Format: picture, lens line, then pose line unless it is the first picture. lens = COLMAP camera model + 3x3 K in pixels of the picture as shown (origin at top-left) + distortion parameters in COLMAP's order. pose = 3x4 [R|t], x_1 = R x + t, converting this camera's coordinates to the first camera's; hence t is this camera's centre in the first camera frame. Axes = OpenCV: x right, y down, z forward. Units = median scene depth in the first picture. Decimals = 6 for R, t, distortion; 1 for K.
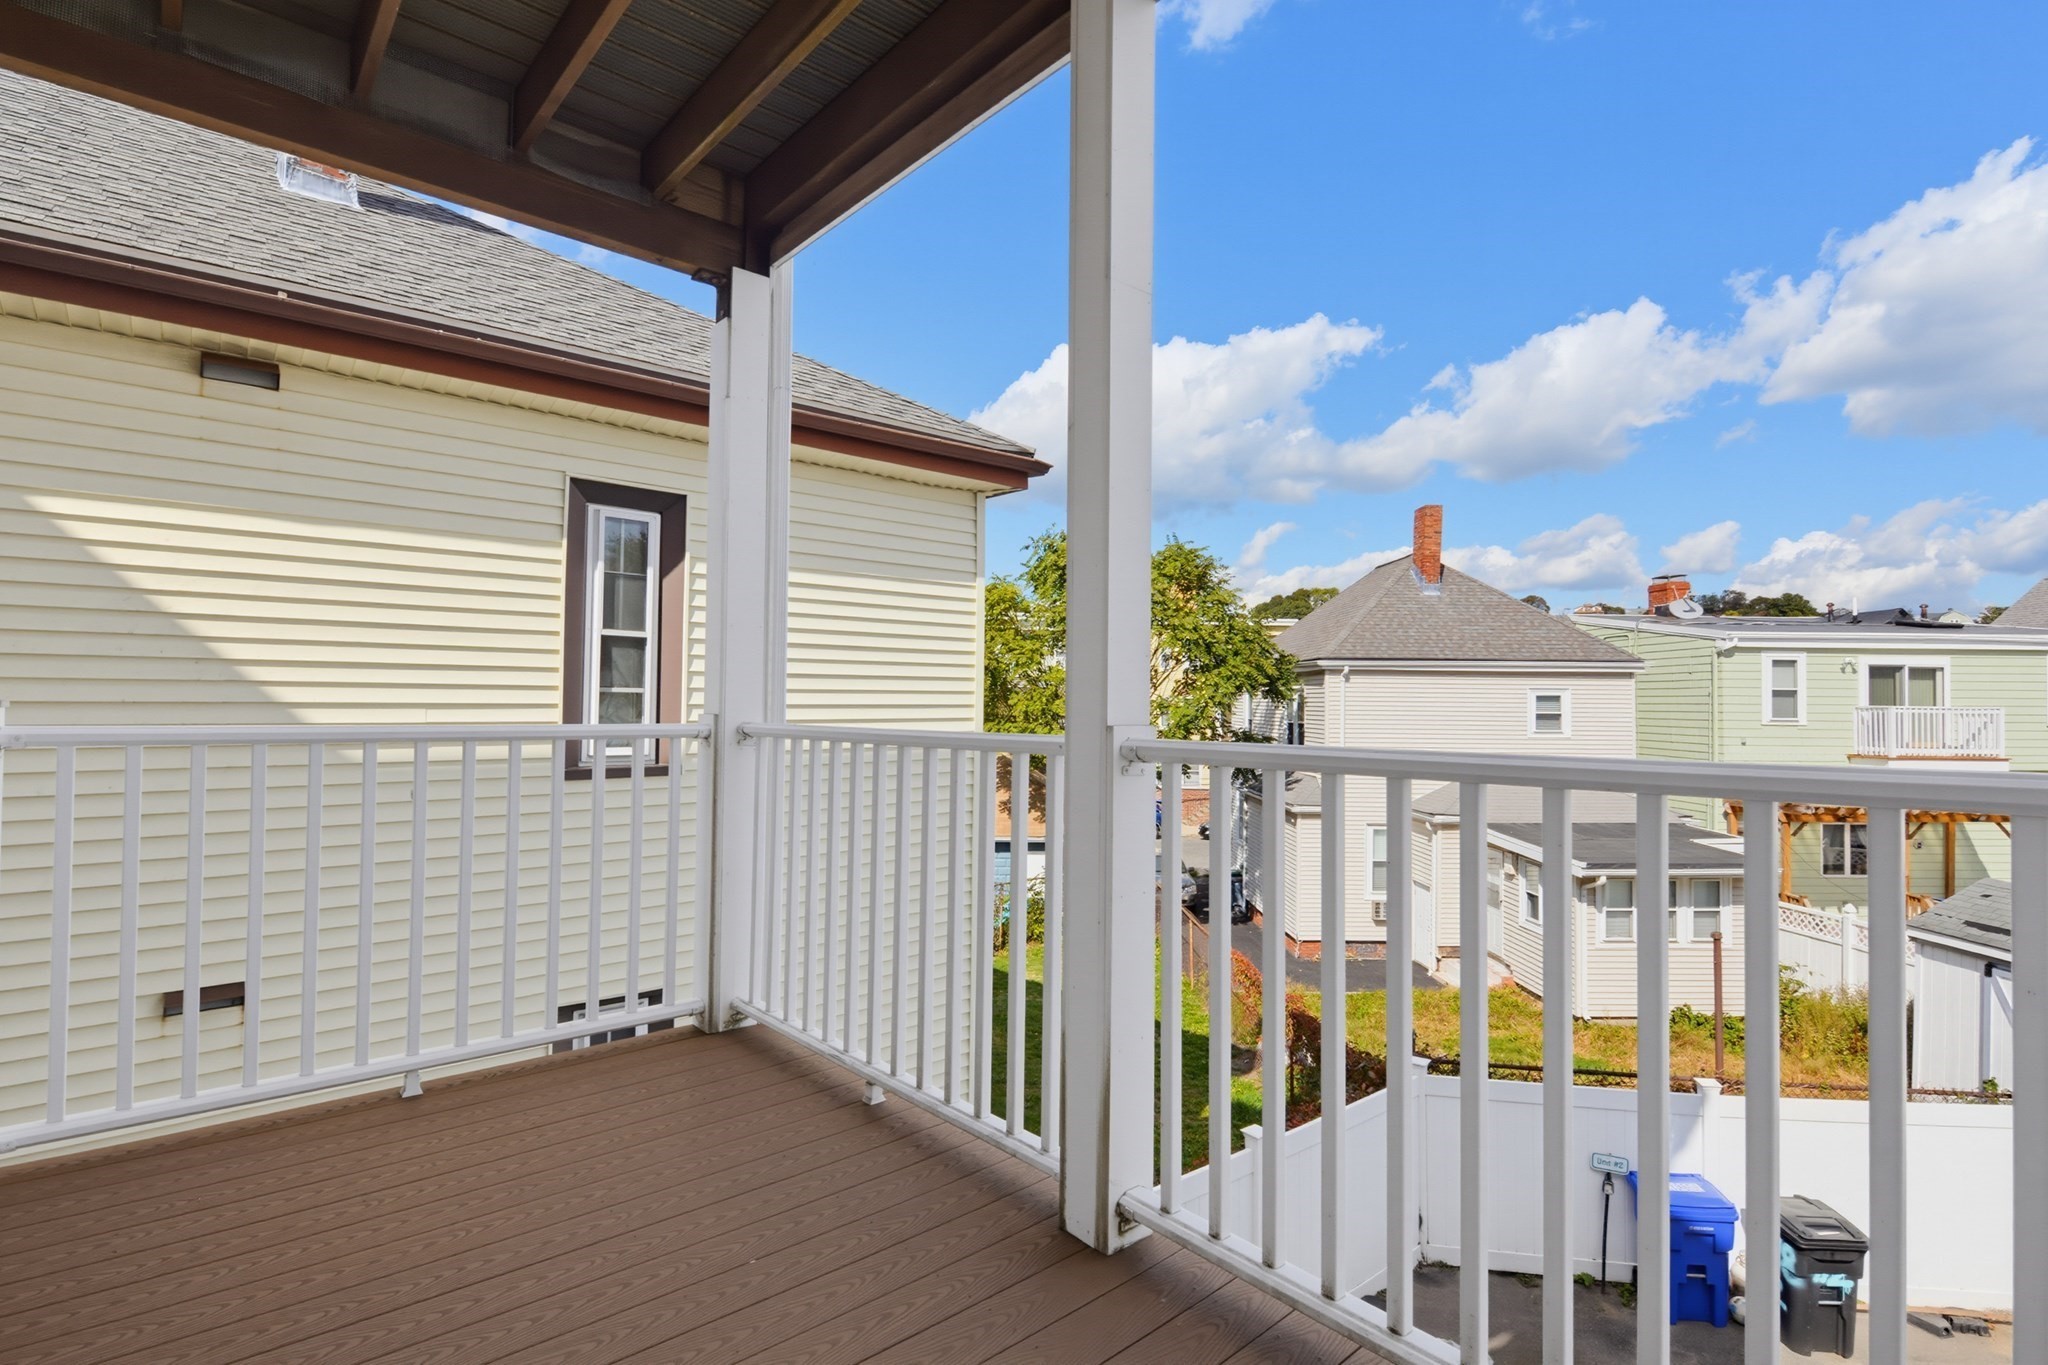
lens RADIAL K [[989.0, 0, 1037.3], [0, 989.0, 683.3], [0, 0, 1]] dist [0.006373, -0.009277]
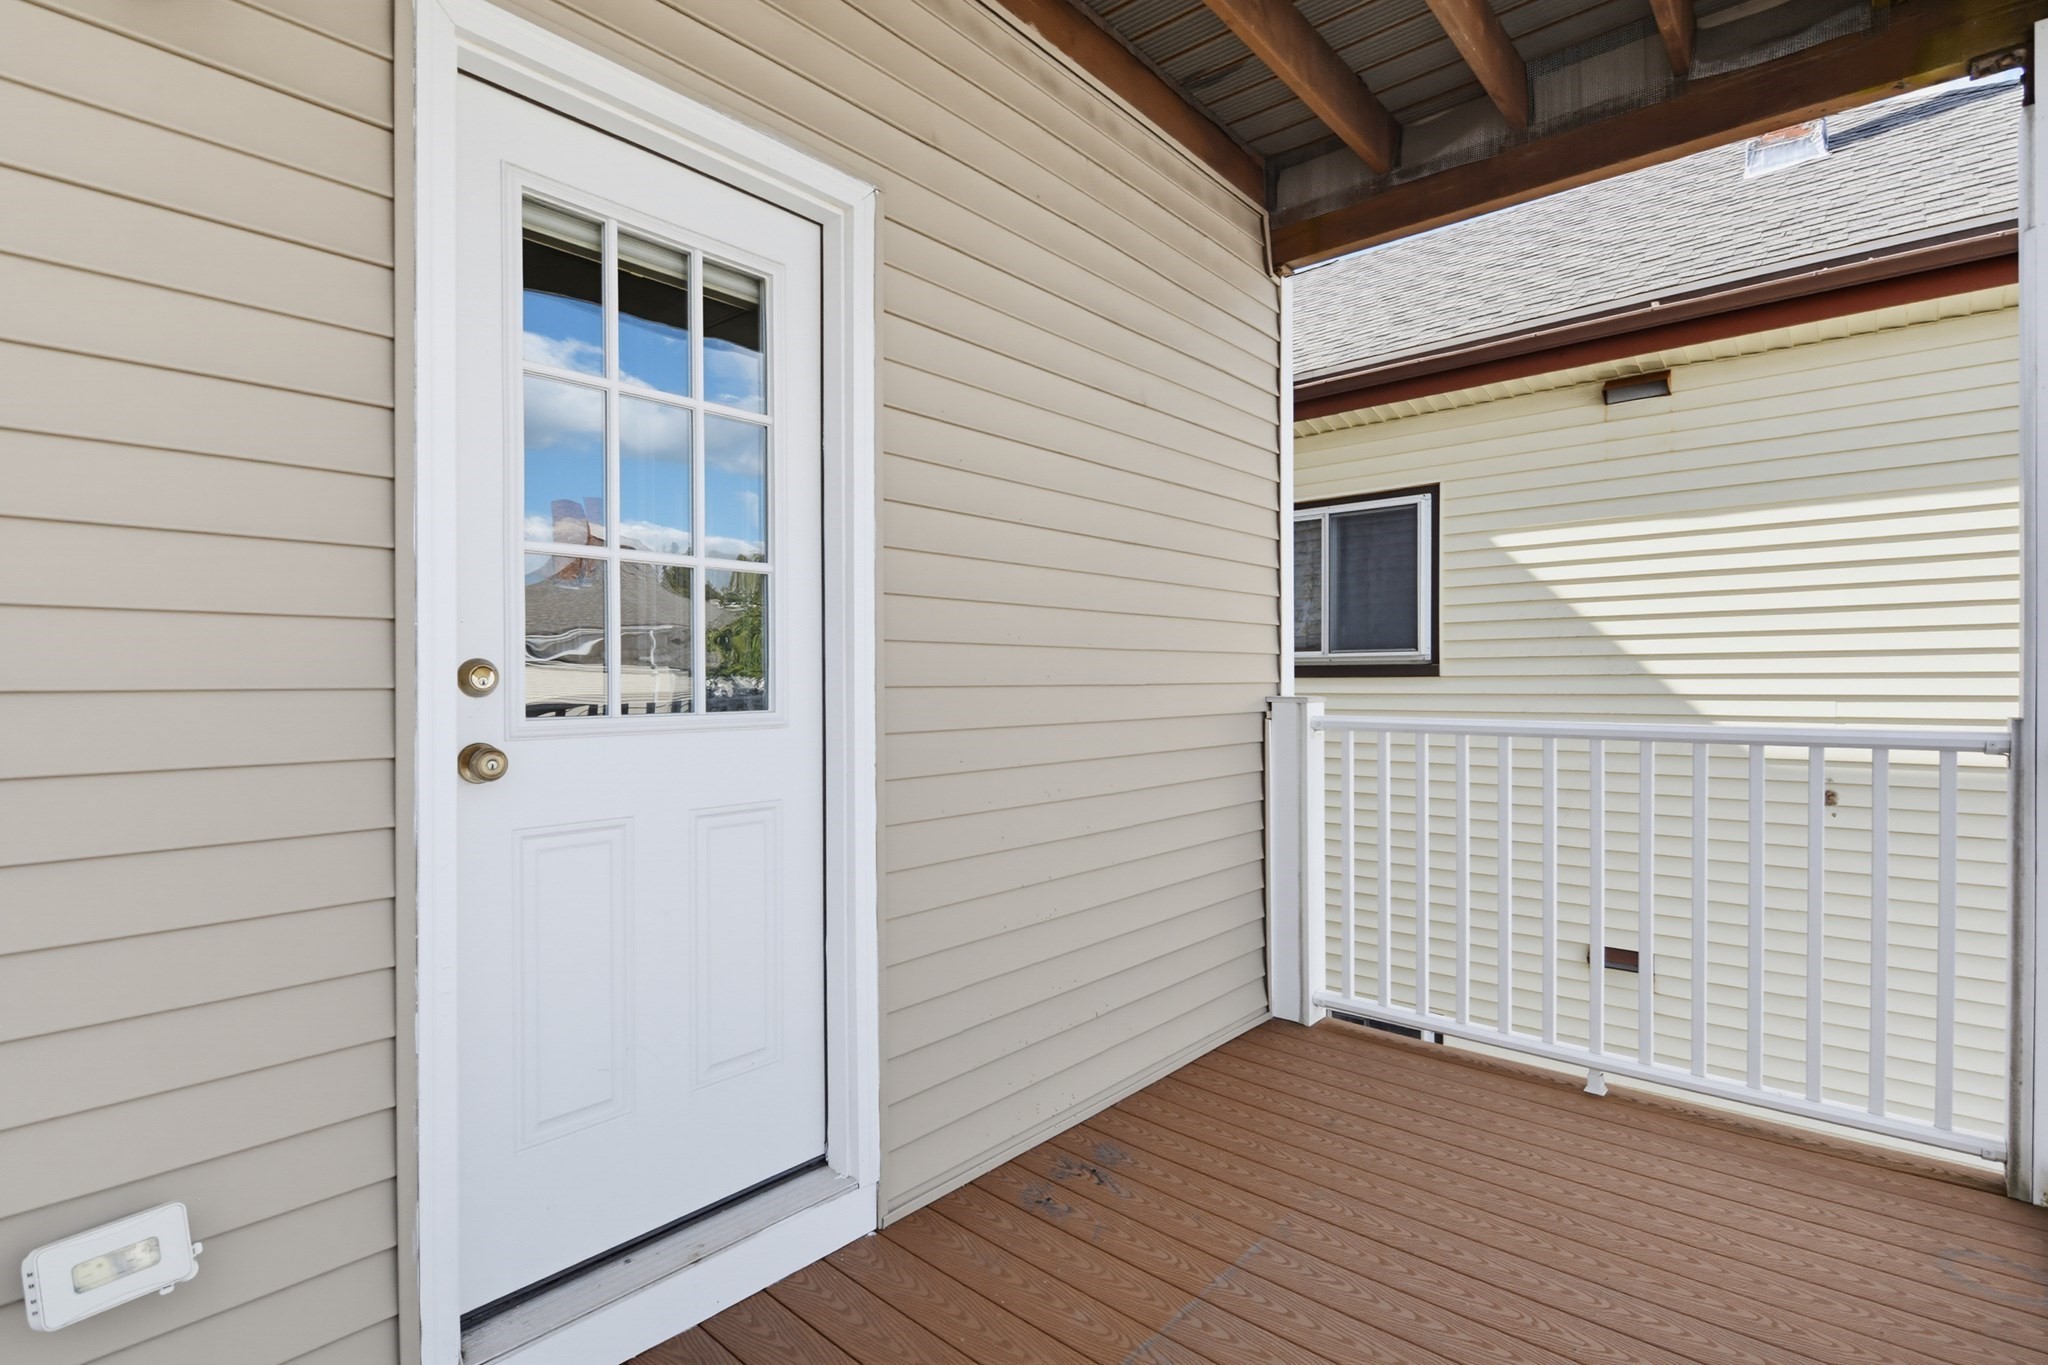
lens RADIAL K [[989.0, 0, 1034.7], [0, 989.0, 685.3], [0, 0, 1]] dist [0.006373, -0.009277]
pose [[0.124411, -0.003847, -0.992223, 0.191212], [0.023137, 0.999732, -0.000975, -0.005109], [0.991961, -0.022836, 0.124466, 0.211328]]
